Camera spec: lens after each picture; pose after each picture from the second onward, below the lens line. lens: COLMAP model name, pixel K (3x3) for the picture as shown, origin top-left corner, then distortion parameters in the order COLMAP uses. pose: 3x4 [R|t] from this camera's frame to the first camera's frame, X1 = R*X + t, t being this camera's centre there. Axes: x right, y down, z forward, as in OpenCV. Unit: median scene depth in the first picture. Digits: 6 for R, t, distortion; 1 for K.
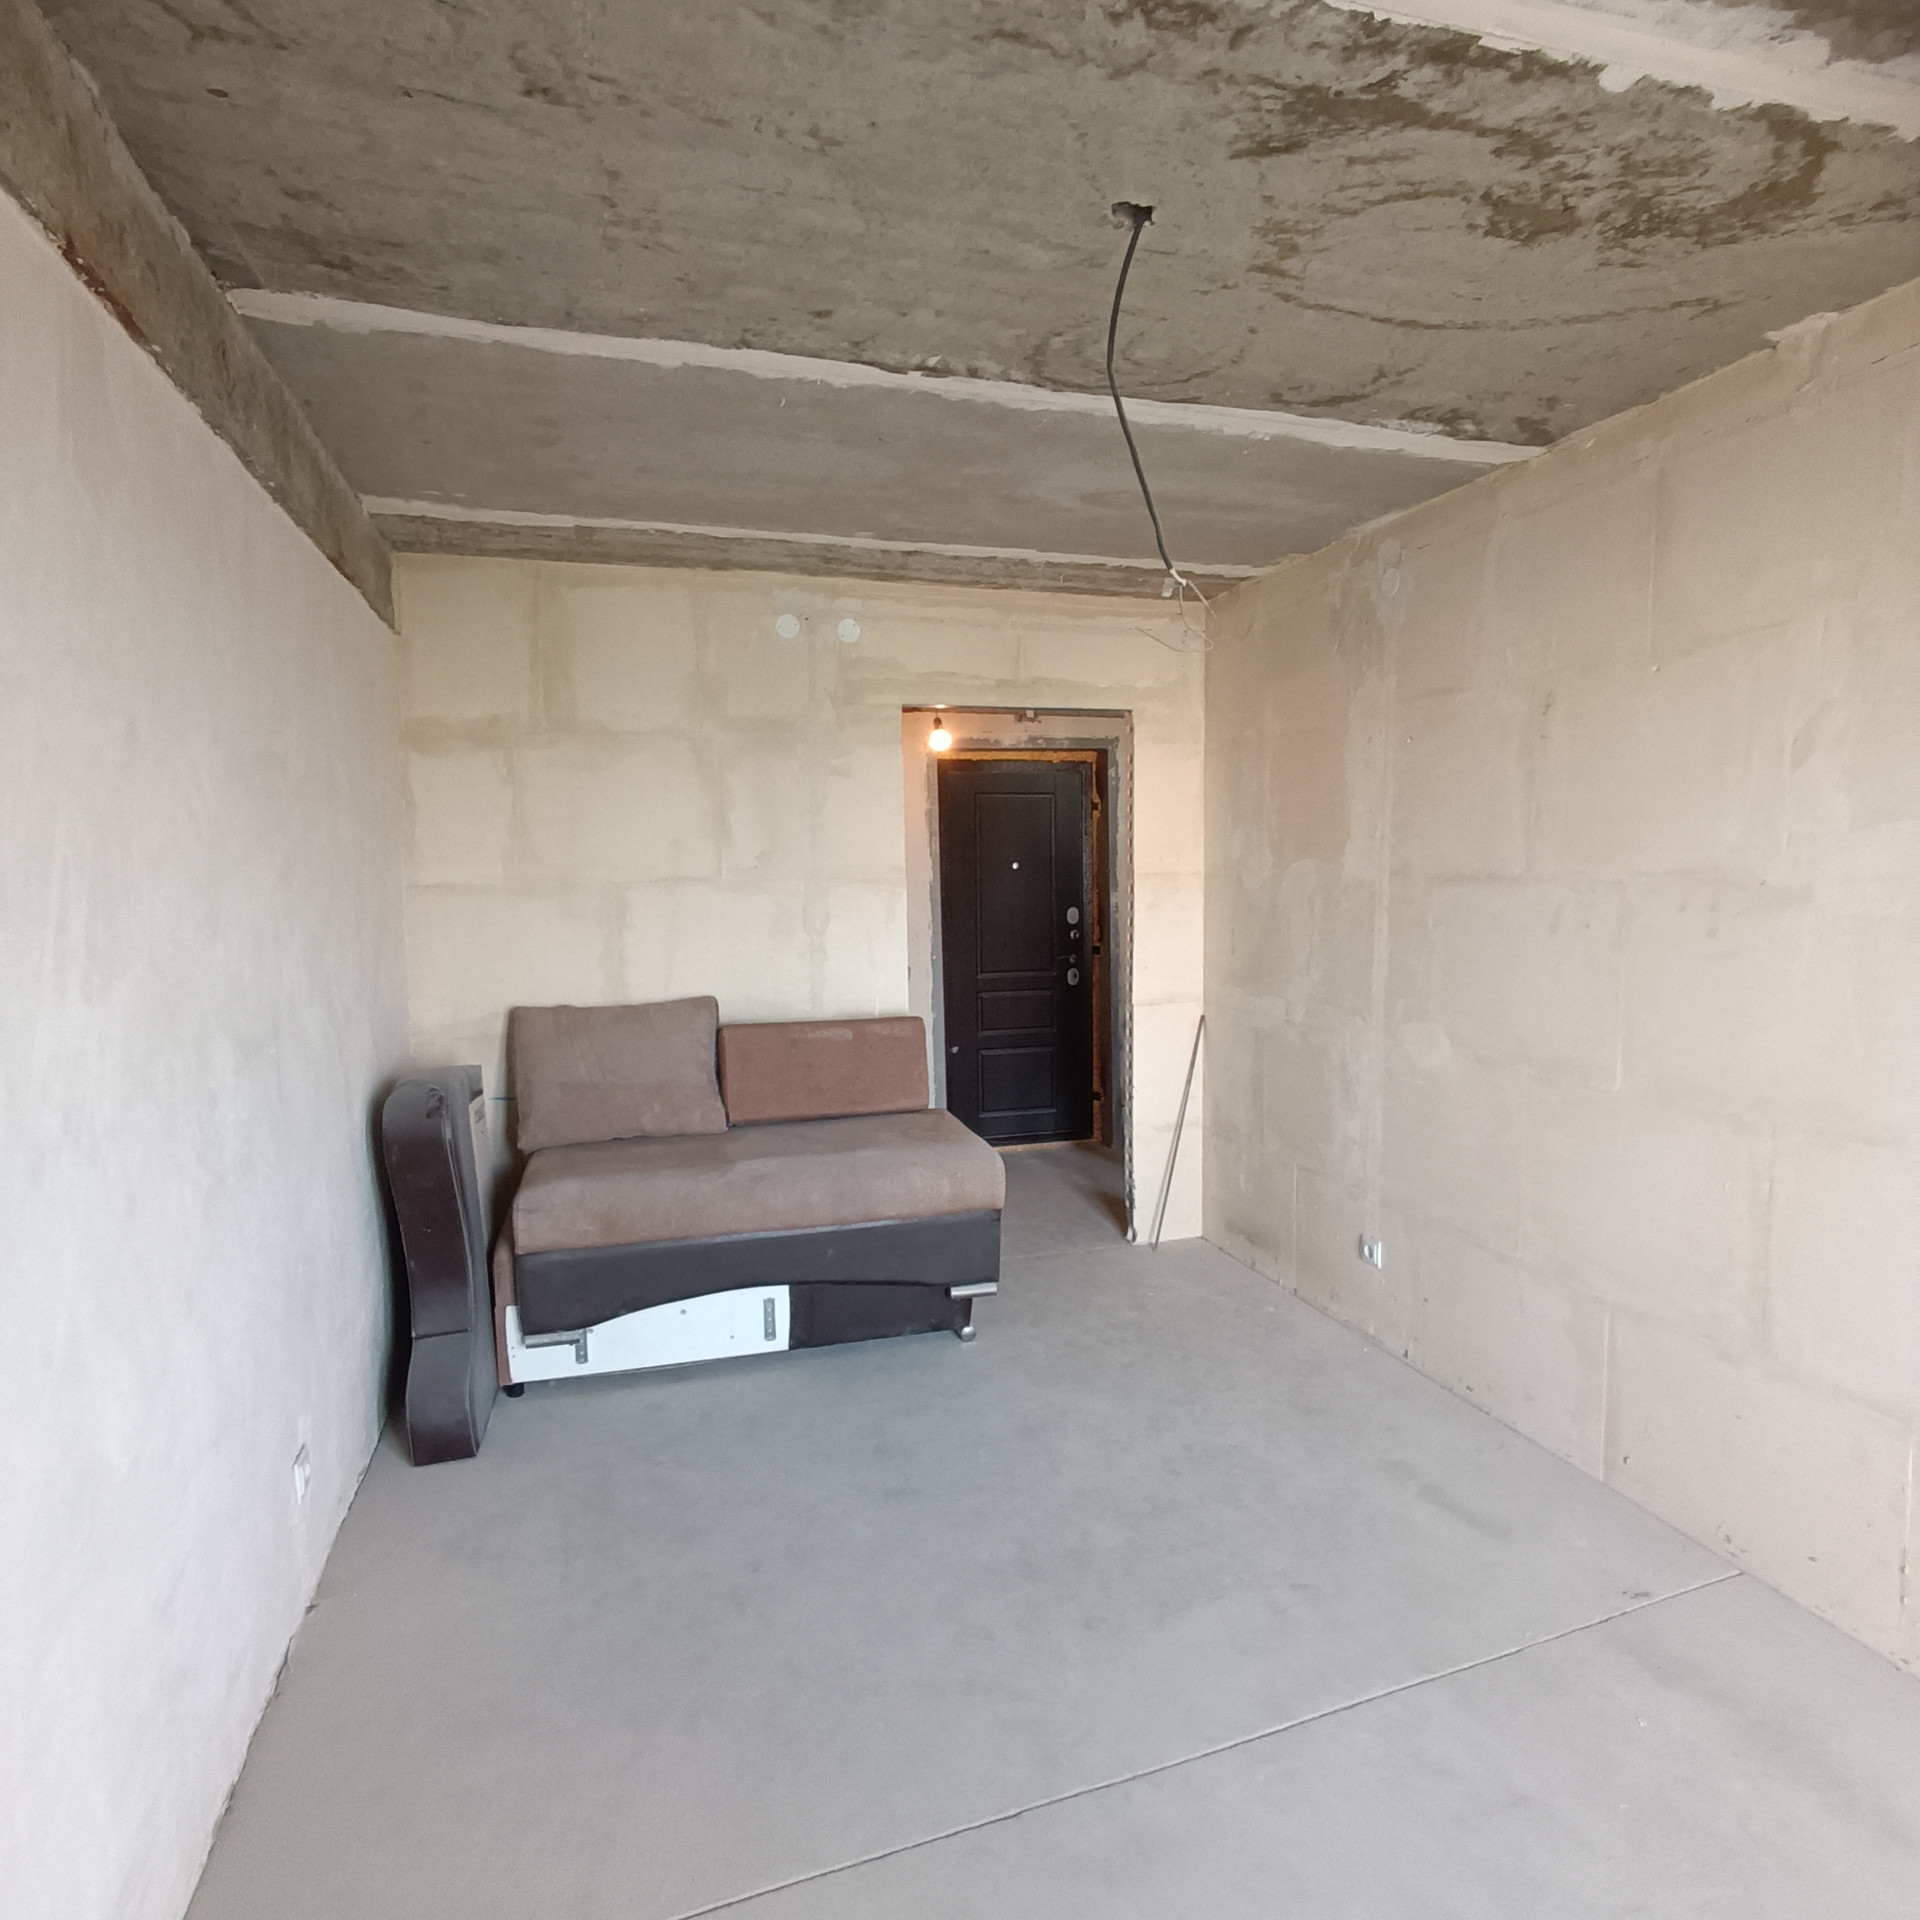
lens RADIAL K [[1163.7, 0, 956.5], [0, 1163.7, 968.3], [0, 0, 1]] dist [-0.032154, 0.035082]
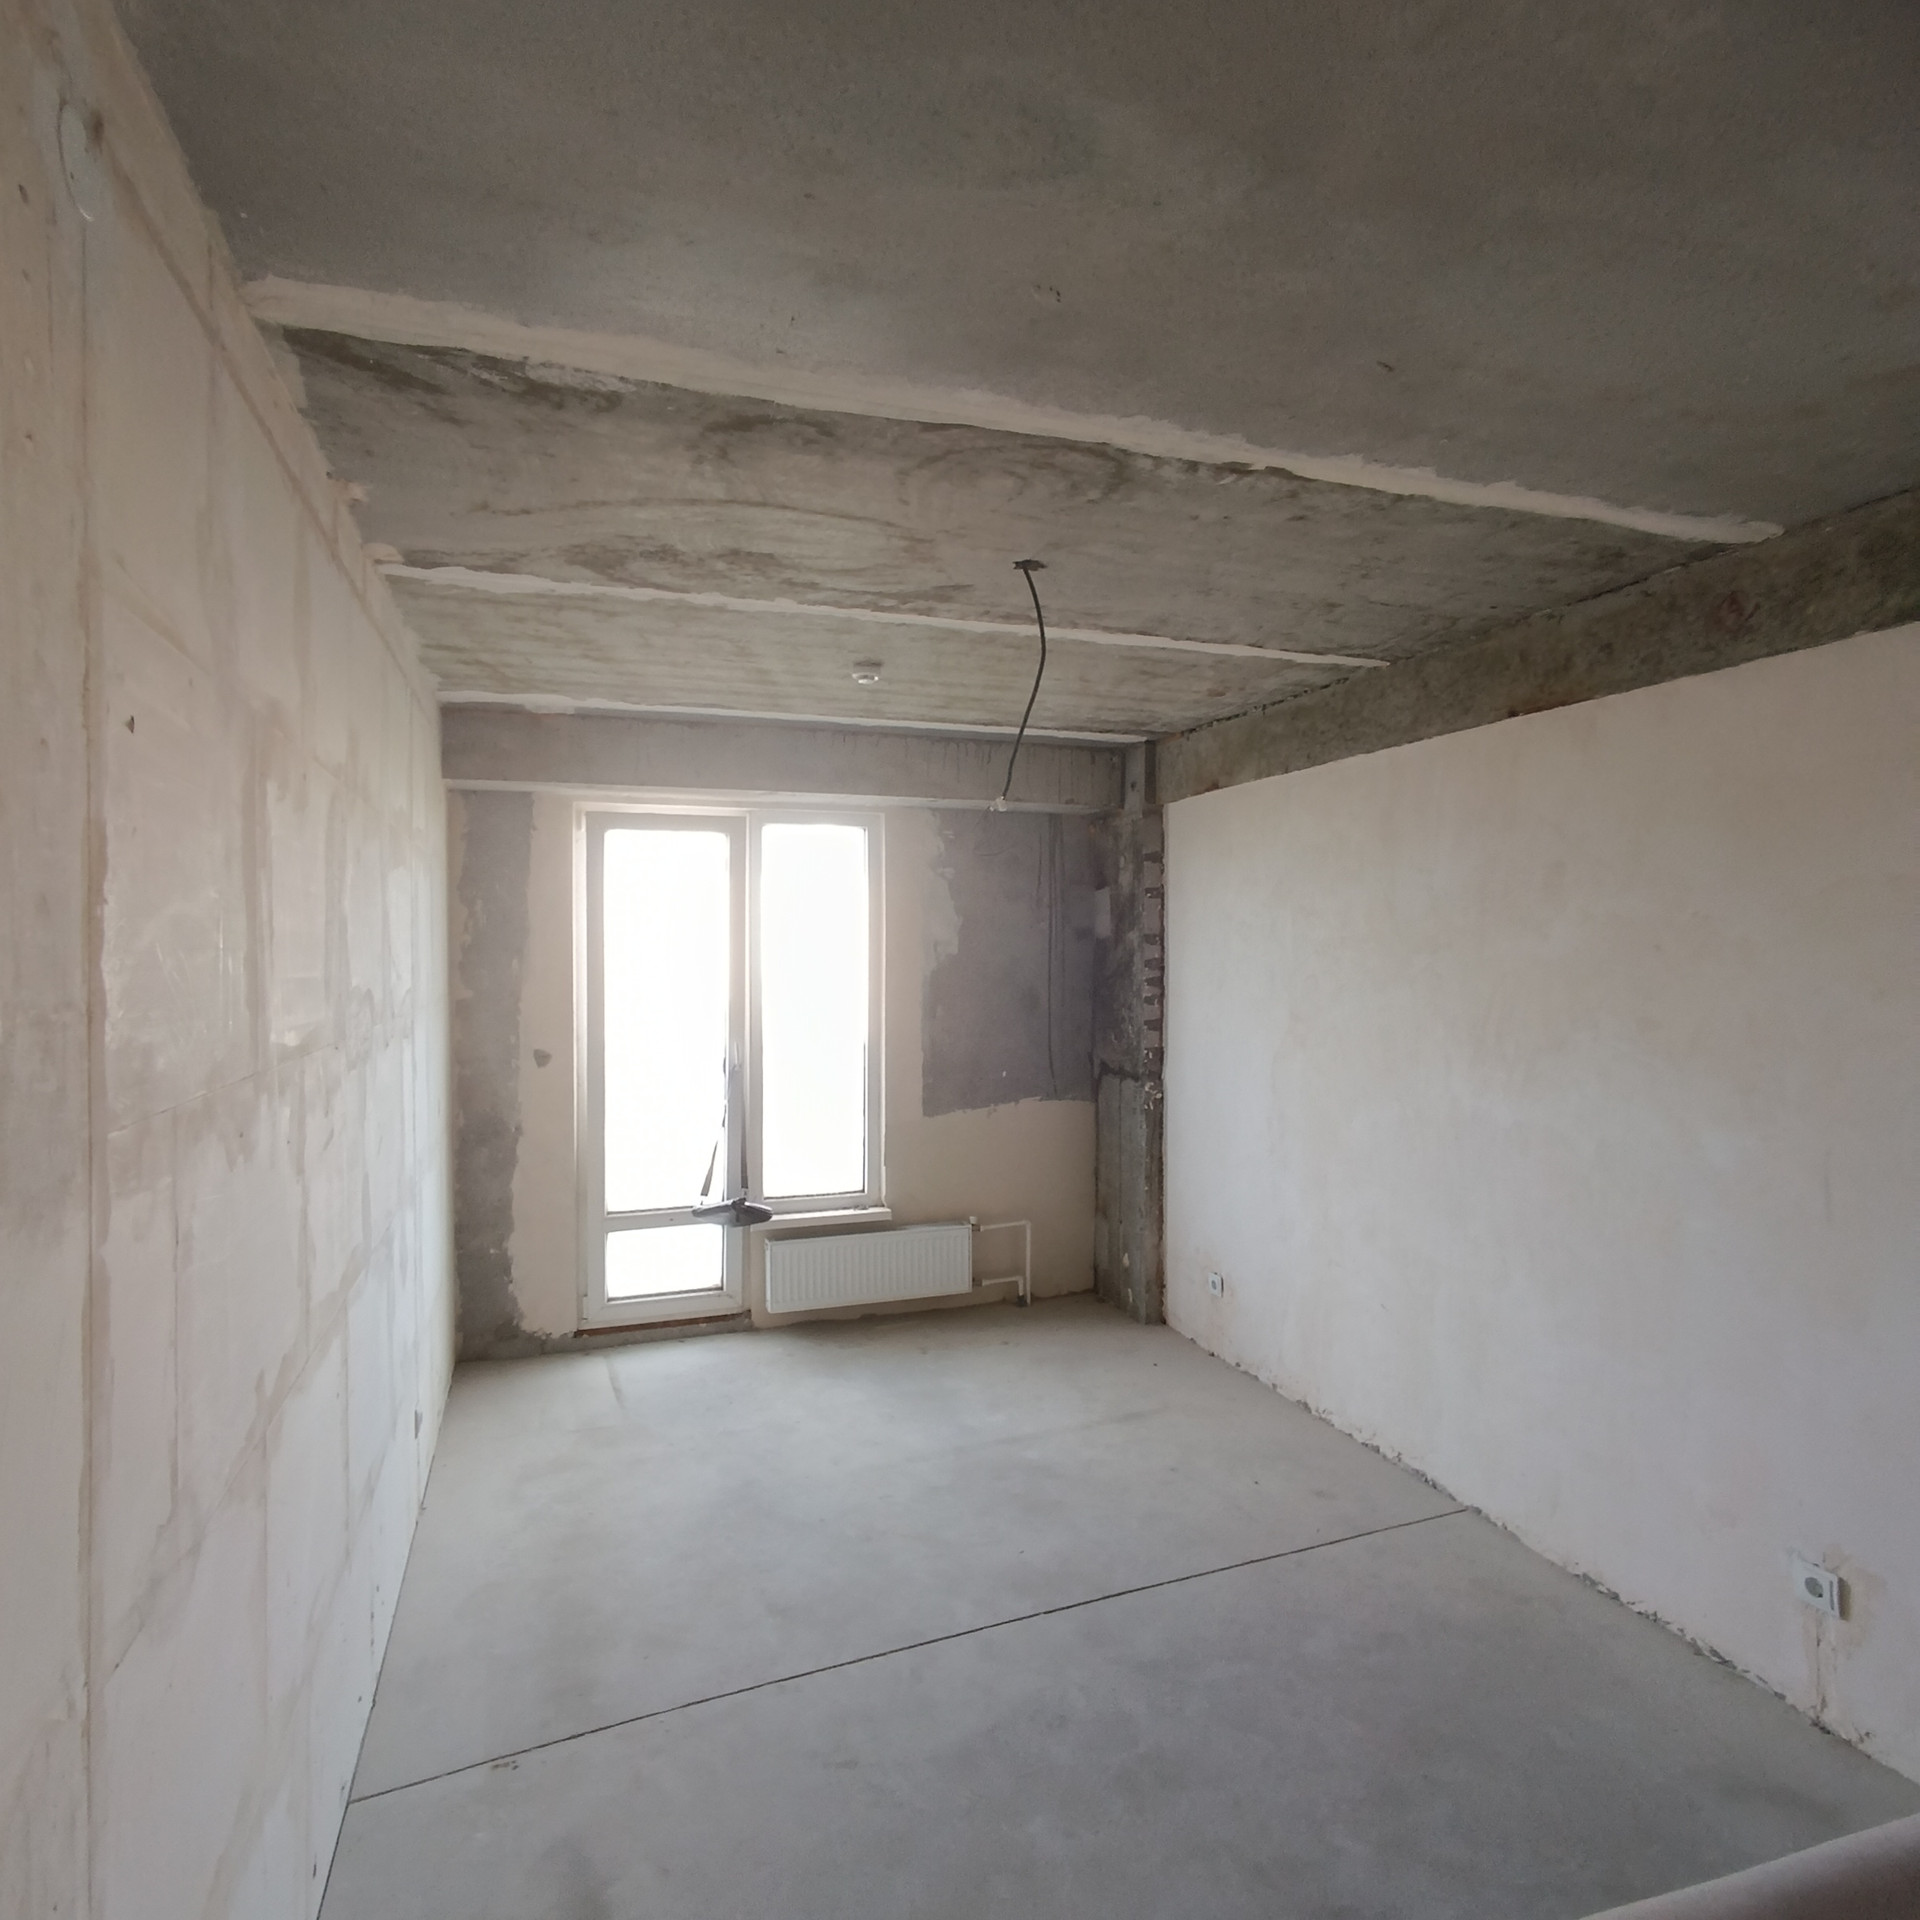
lens RADIAL K [[1163.7, 0, 954.3], [0, 1163.7, 956.3], [0, 0, 1]] dist [-0.032154, 0.035082]
pose [[-0.999148, 0.013790, -0.038902, 0.211149], [0.010155, 0.995695, 0.092128, -0.199569], [0.040005, 0.091655, -0.994987, 1.701962]]
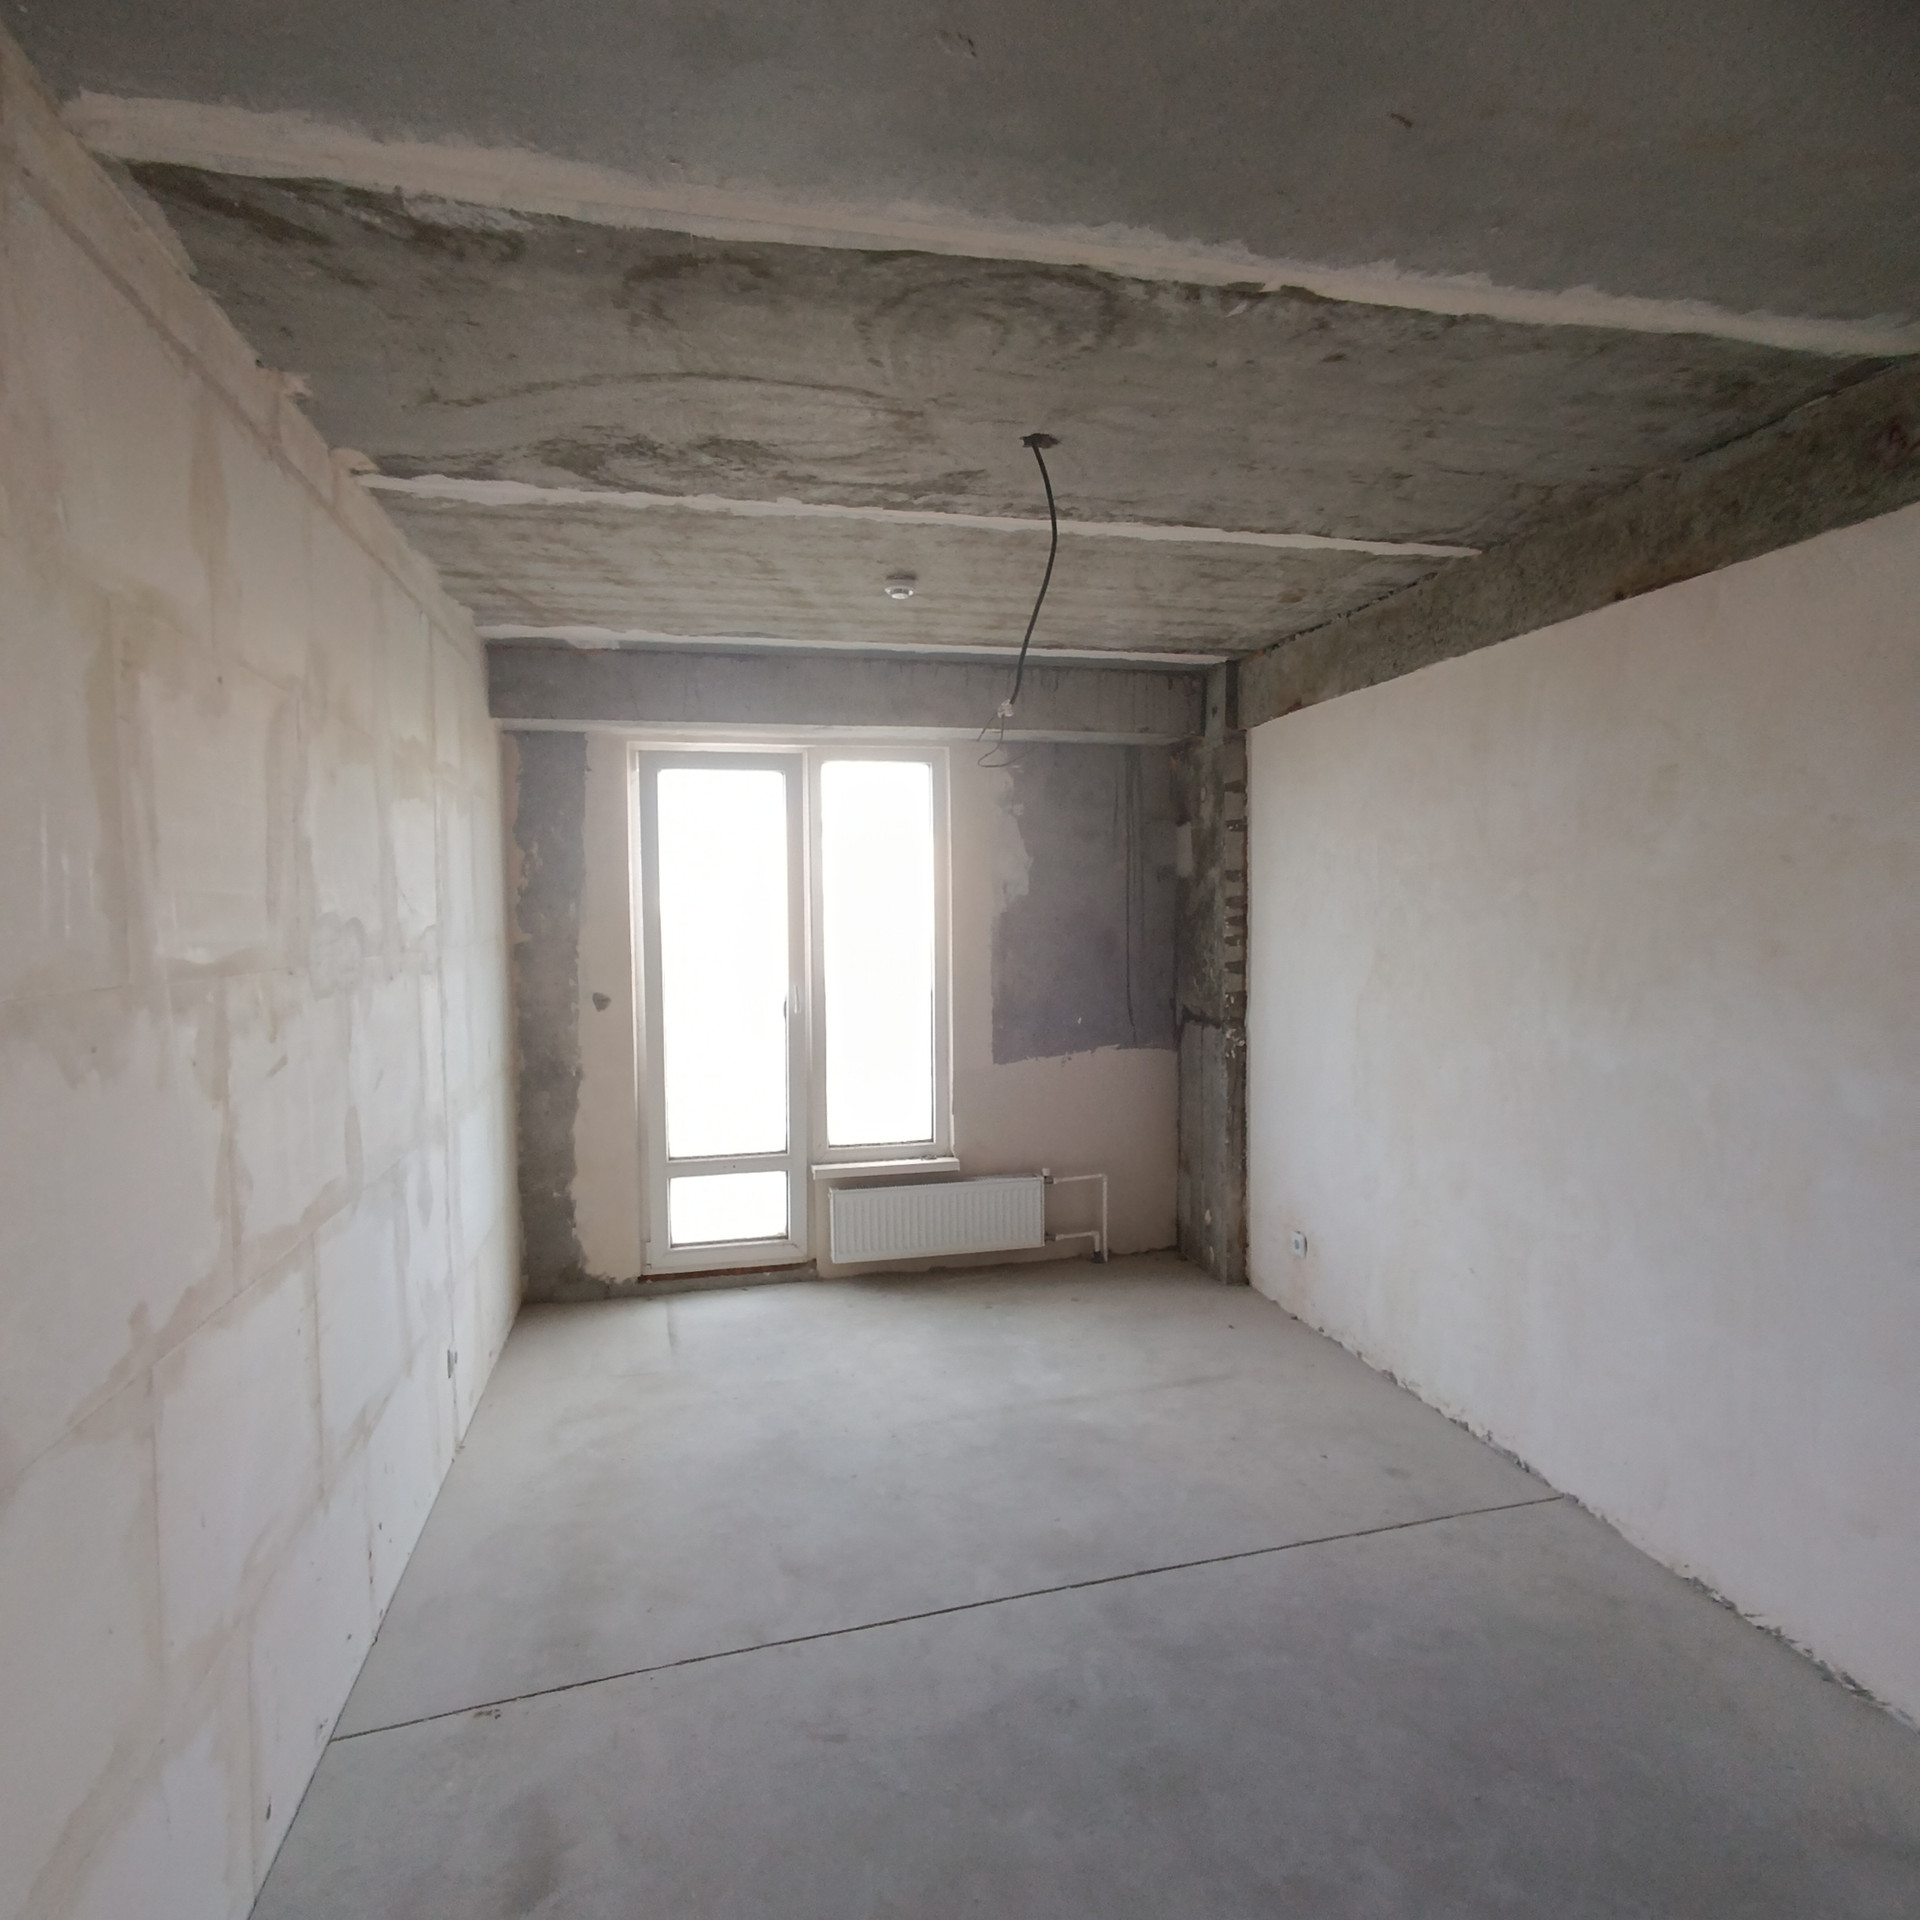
lens RADIAL K [[1163.7, 0, 957.2], [0, 1163.7, 956.3], [0, 0, 1]] dist [-0.032154, 0.035082]
pose [[-0.997146, 0.020123, 0.072766, 0.109413], [0.029089, 0.991813, 0.124341, -0.160088], [-0.069668, 0.126103, -0.989568, 1.620064]]
